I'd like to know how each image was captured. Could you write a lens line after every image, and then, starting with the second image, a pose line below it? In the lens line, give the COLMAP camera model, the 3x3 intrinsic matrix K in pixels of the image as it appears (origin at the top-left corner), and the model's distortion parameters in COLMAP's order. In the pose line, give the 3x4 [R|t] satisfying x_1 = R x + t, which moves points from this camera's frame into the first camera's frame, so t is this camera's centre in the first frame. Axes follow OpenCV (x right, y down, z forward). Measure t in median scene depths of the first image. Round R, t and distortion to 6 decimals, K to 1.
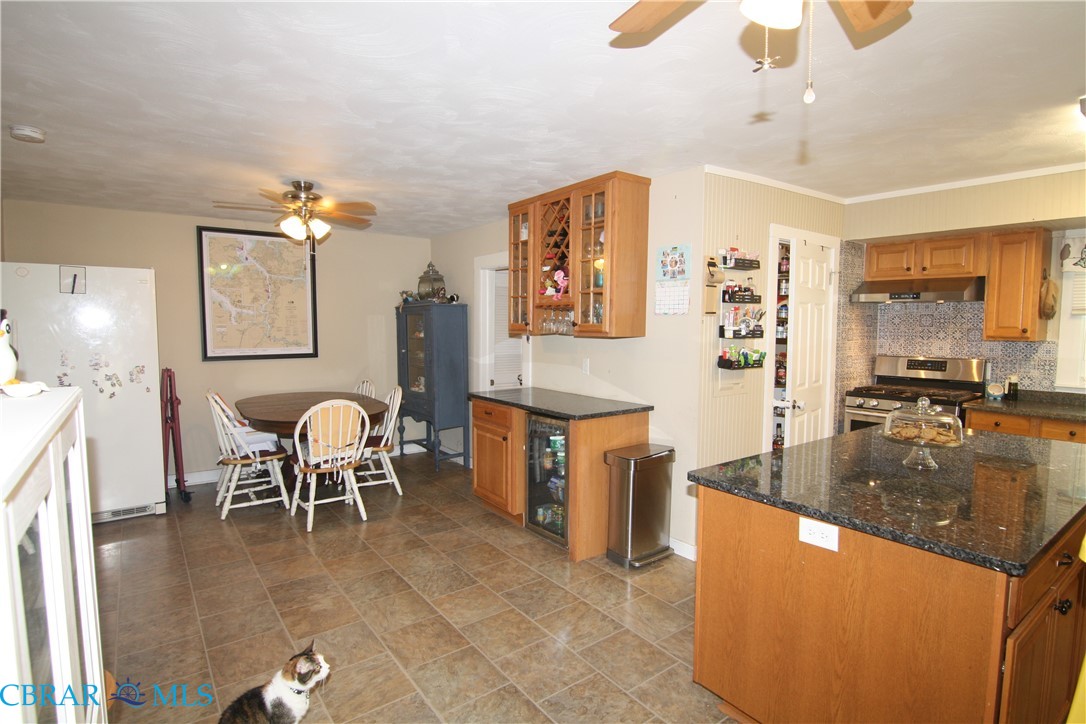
lens RADIAL K [[555.4, 0, 557.1], [0, 555.4, 366.1], [0, 0, 1]] dist [-0.014764, -0.005532]
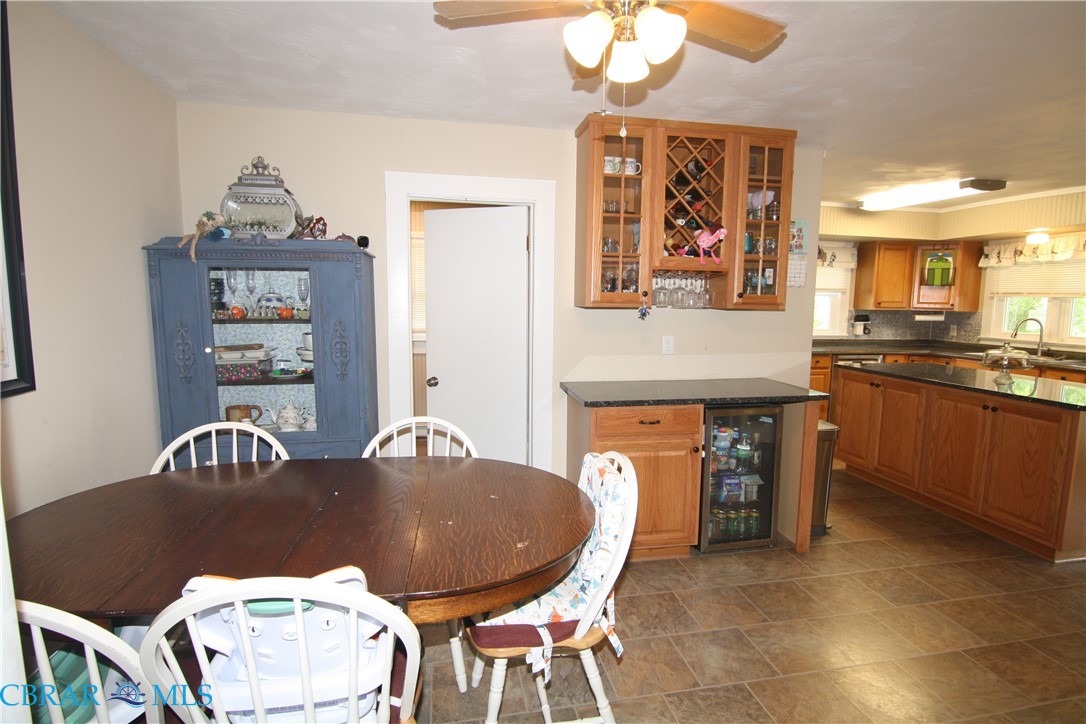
lens RADIAL K [[555.4, 0, 547.1], [0, 555.4, 365.2], [0, 0, 1]] dist [-0.014764, -0.005532]
pose [[0.437878, -0.103740, 0.893029, -0.833637], [0.057701, 0.994515, 0.087237, -0.057158], [-0.897181, 0.013330, 0.441462, 0.853001]]
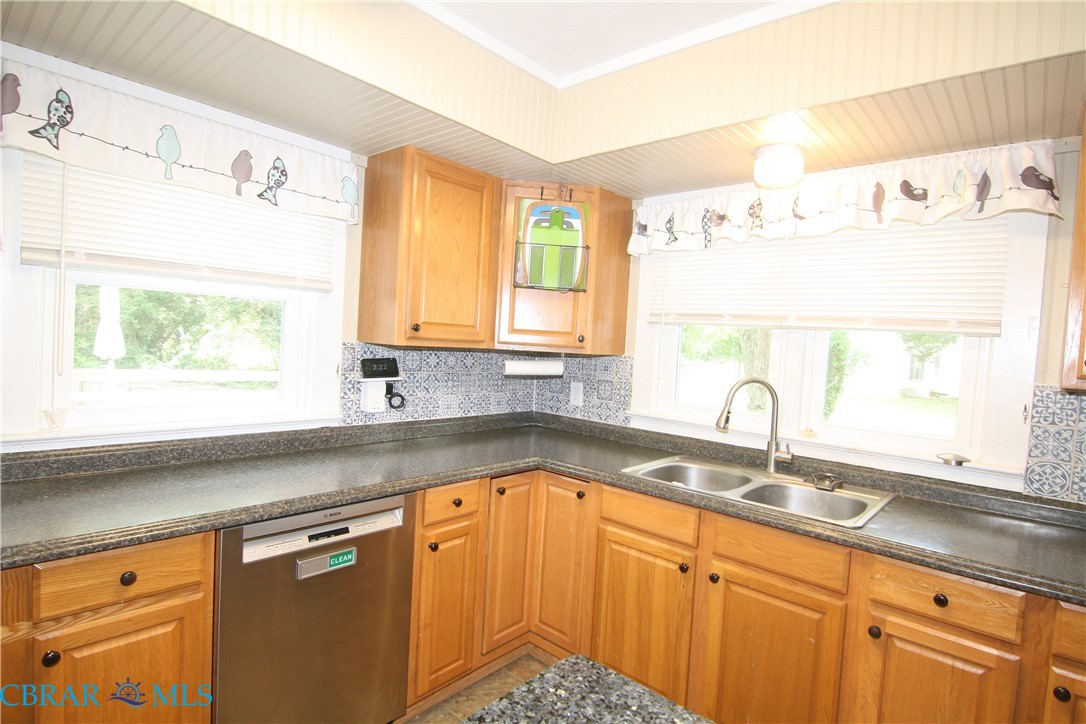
lens RADIAL K [[555.4, 0, 548.1], [0, 555.4, 361.1], [0, 0, 1]] dist [-0.014764, -0.005532]
pose [[-0.203766, -0.053131, 0.977577, 0.453737], [0.016837, 0.998188, 0.057760, -0.036130], [-0.978875, 0.028229, -0.202503, 0.677710]]
